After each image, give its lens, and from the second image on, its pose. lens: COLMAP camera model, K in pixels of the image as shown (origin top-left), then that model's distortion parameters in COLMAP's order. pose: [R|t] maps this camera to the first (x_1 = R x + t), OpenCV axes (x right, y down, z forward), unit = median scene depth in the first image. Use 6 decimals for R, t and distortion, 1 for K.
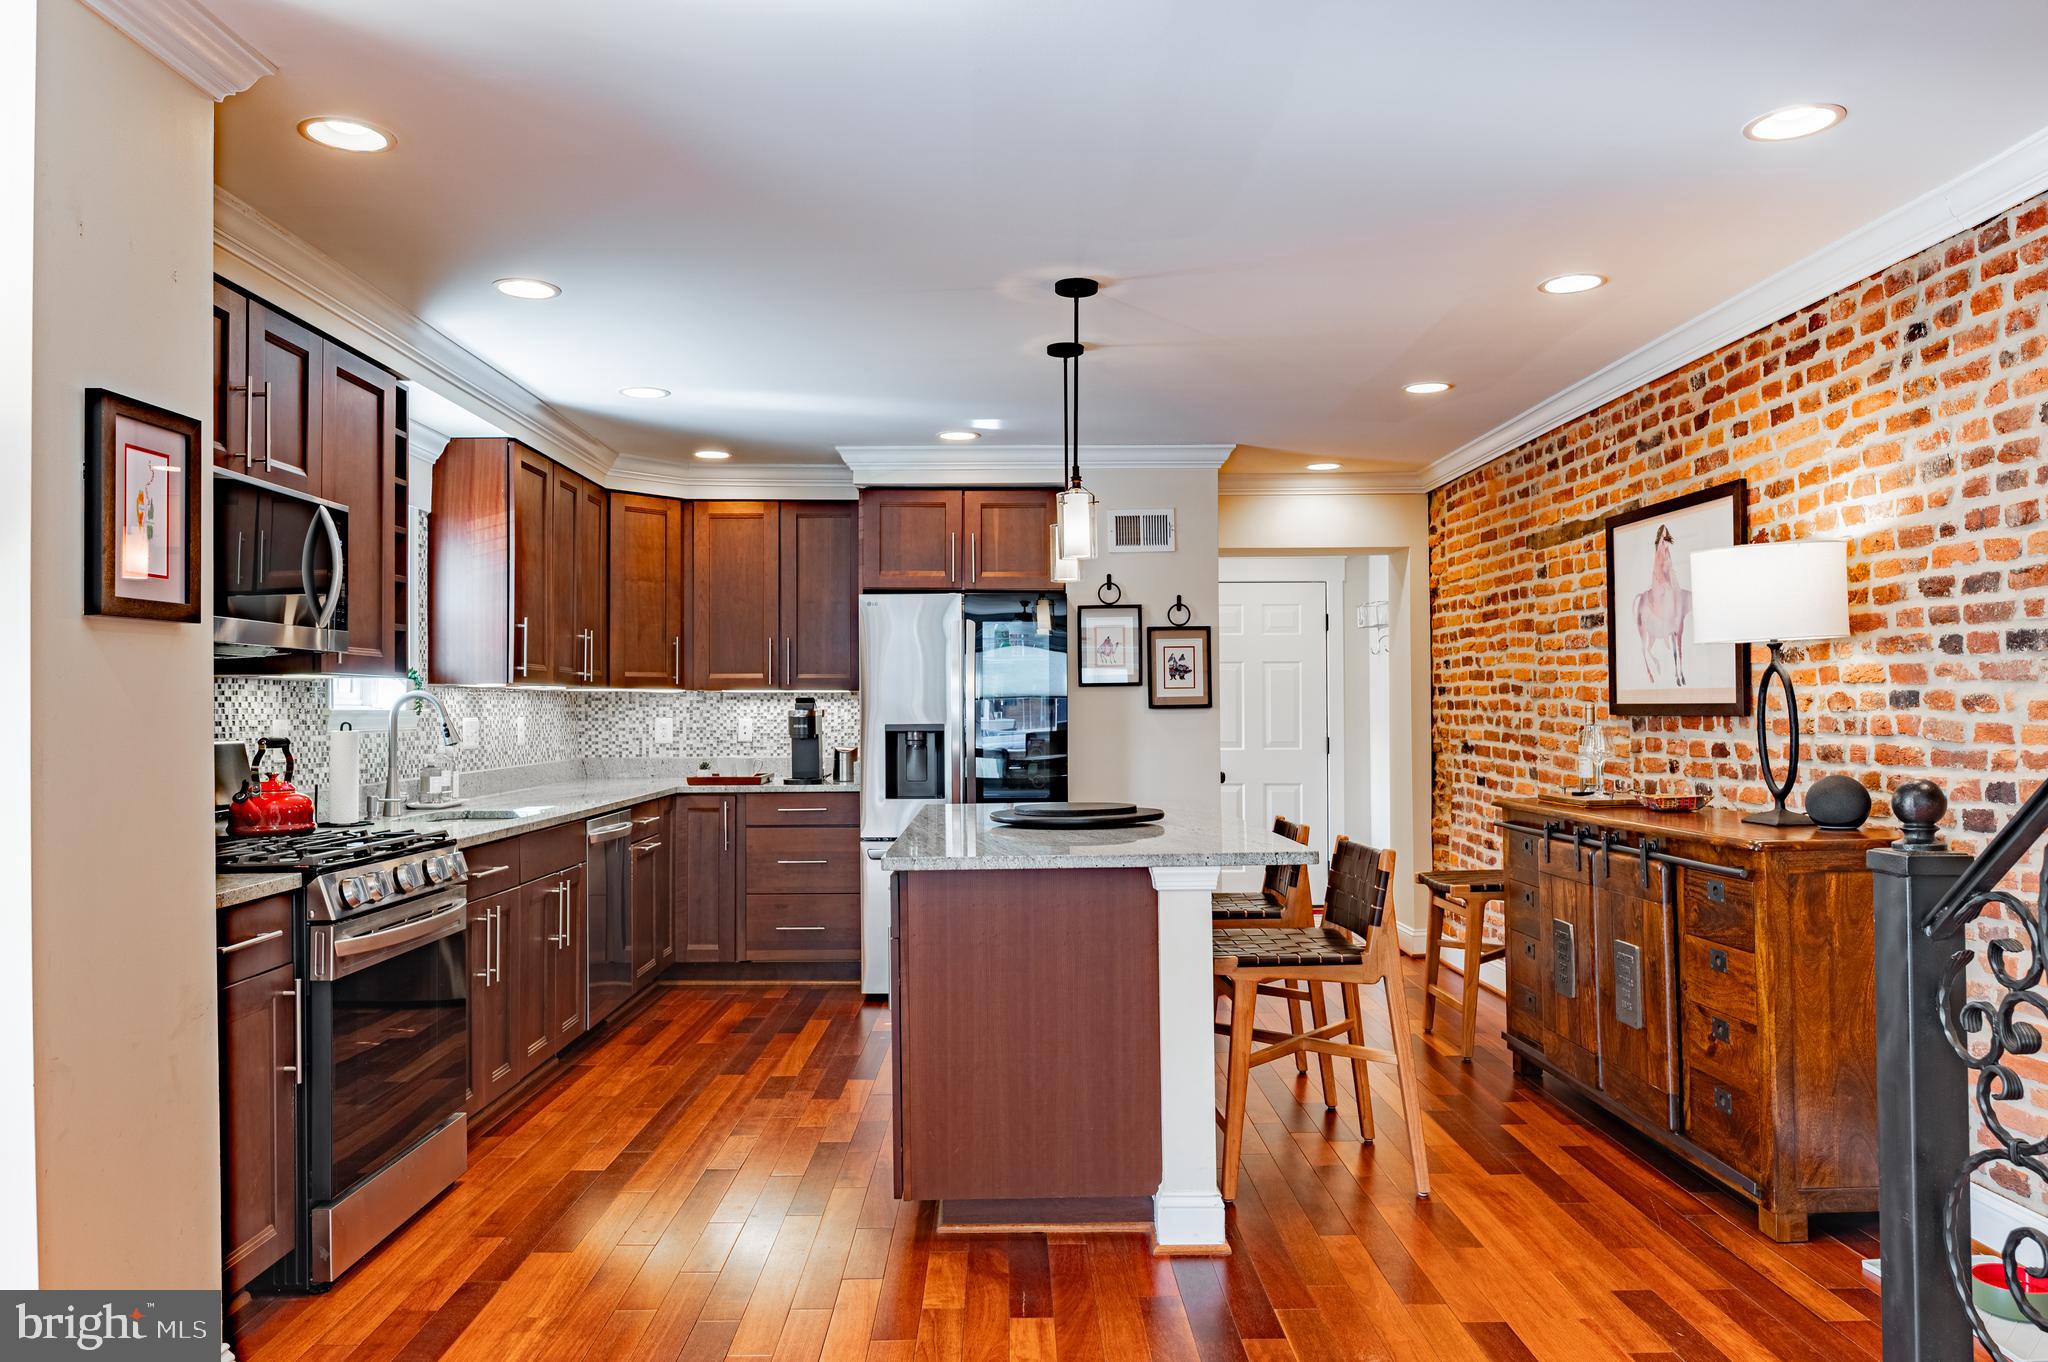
lens RADIAL K [[1396.2, 0, 1020.3], [0, 1396.2, 685.8], [0, 0, 1]] dist [-0.026268, 0.023649]
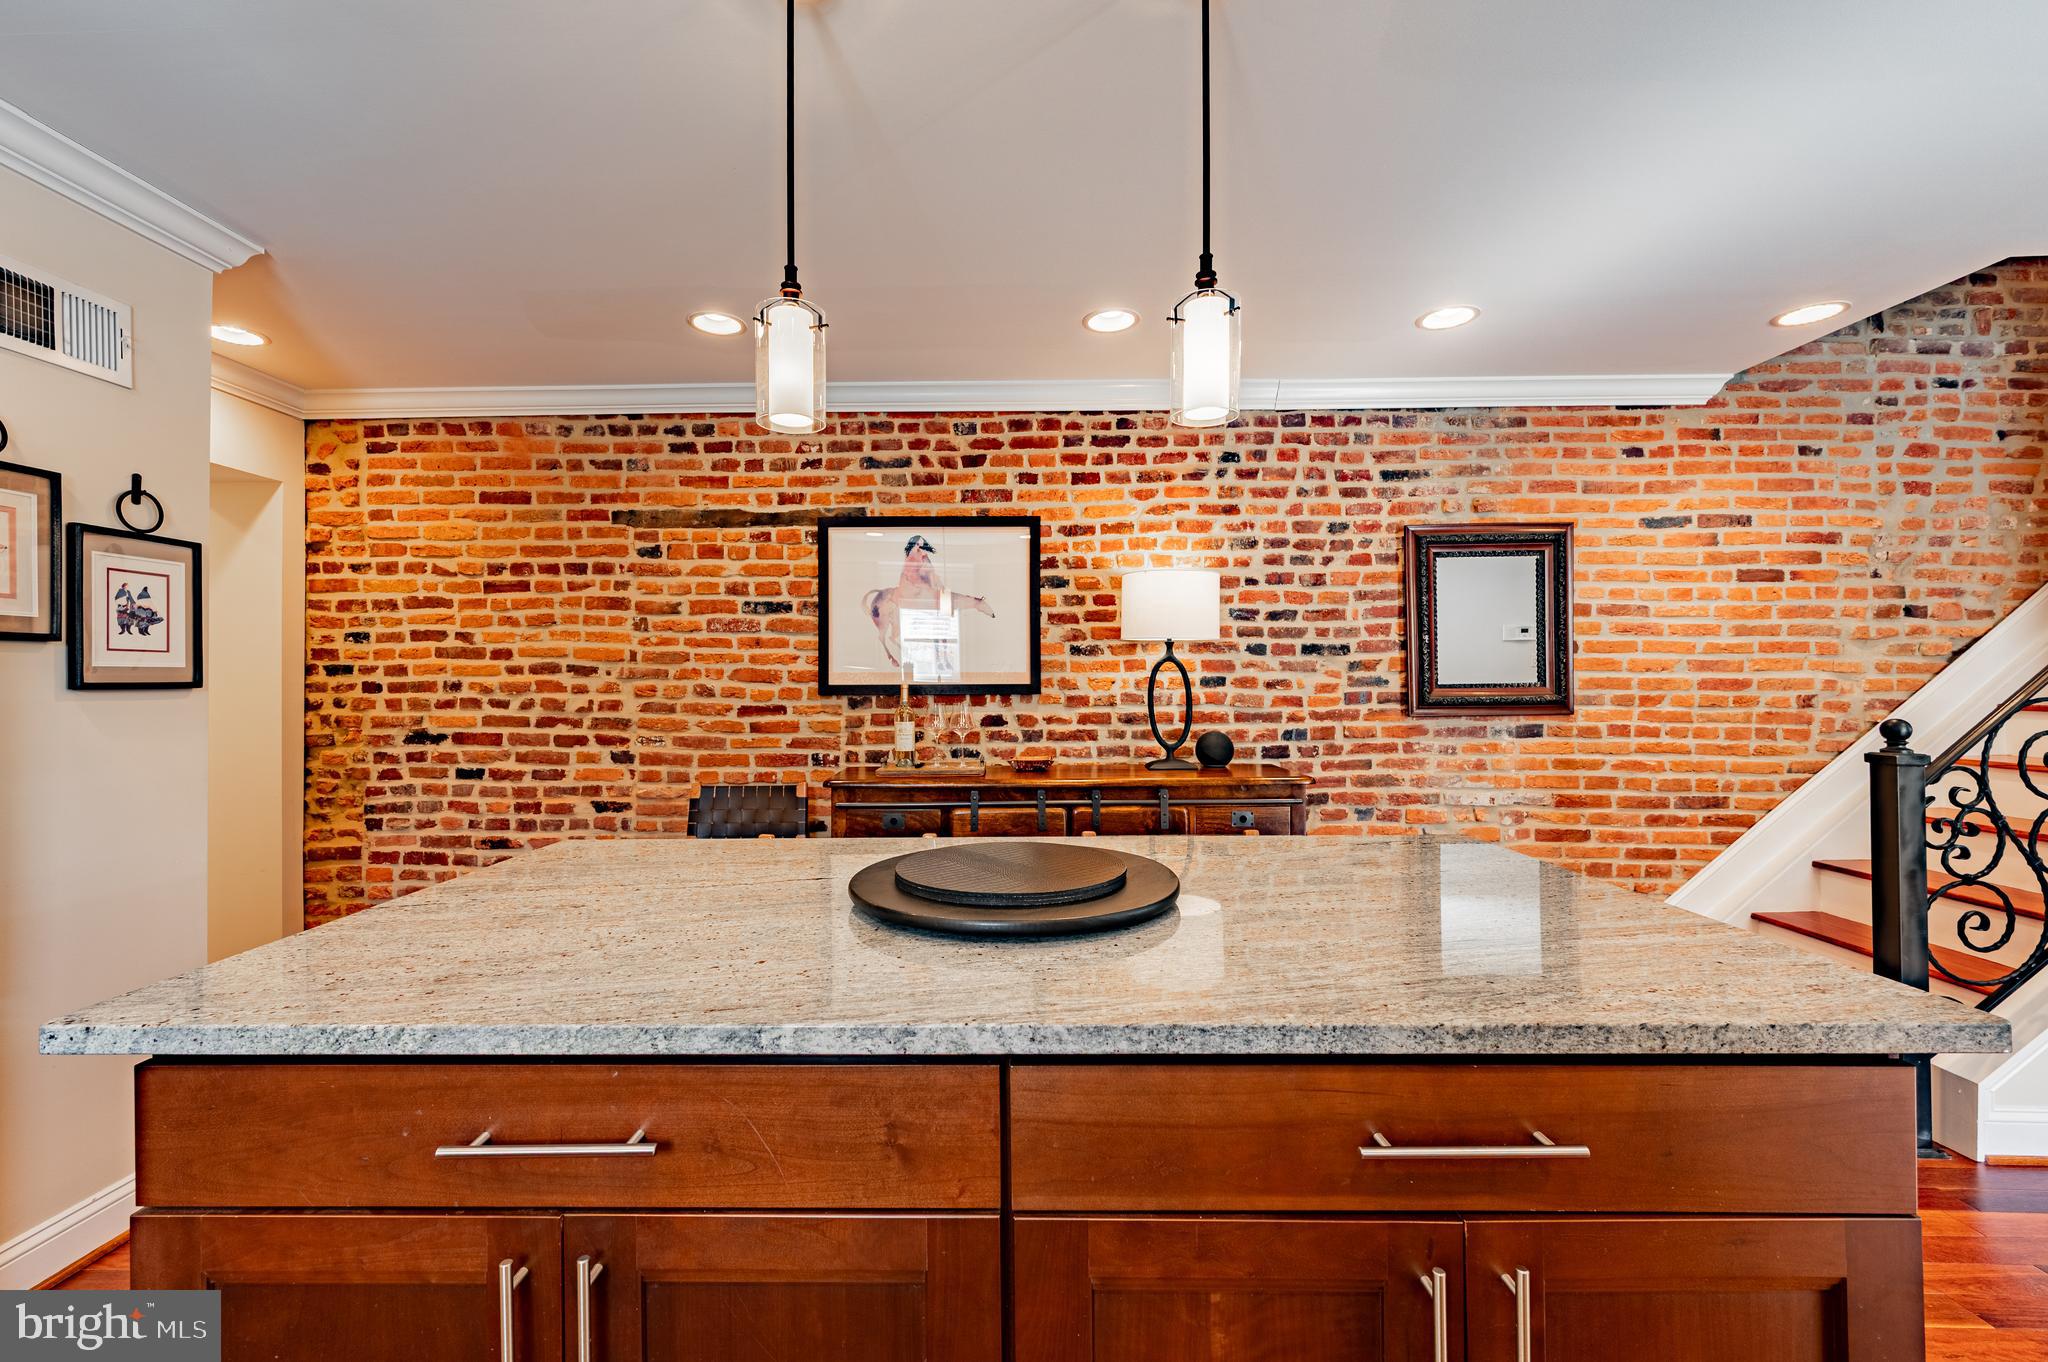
lens RADIAL K [[809.6, 0, 1032.2], [0, 809.6, 679.3], [0, 0, 1]] dist [-0.003611, 0.000877]
pose [[0.038366, 0.014229, 0.999162, -0.195711], [-0.012006, 0.999833, -0.013778, 0.014059], [-0.999192, -0.011467, 0.038531, 0.745636]]
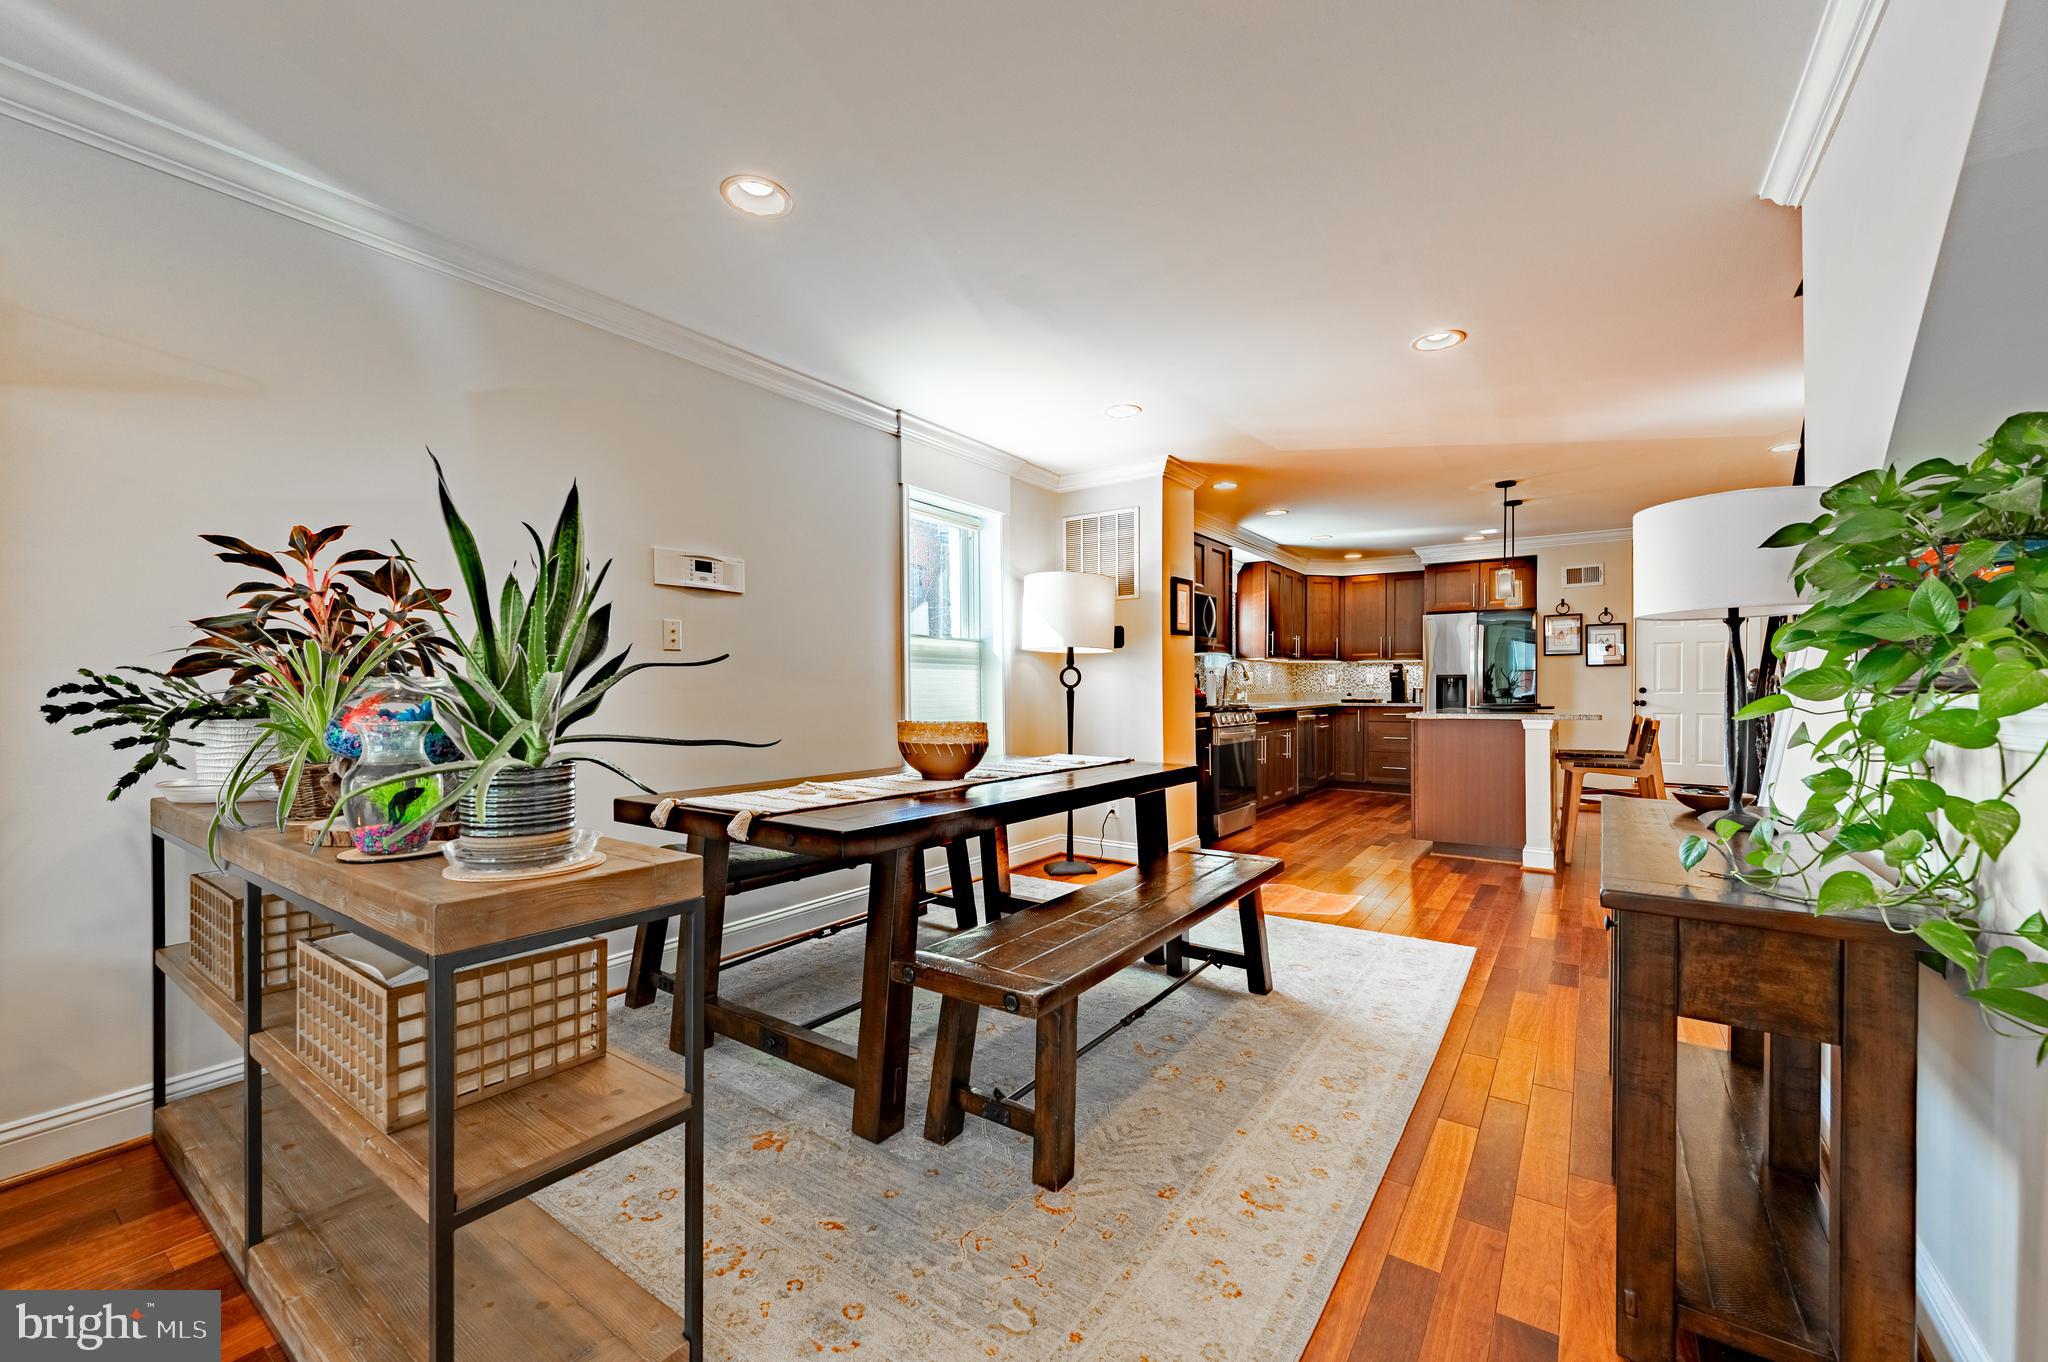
lens RADIAL K [[809.6, 0, 1019.4], [0, 809.6, 699.7], [0, 0, 1]] dist [-0.003611, 0.000877]
pose [[0.810749, 0.010369, -0.585302, 0.129332], [0.009520, 0.999477, 0.030892, 0.024344], [0.585317, -0.030618, 0.810227, -0.451273]]
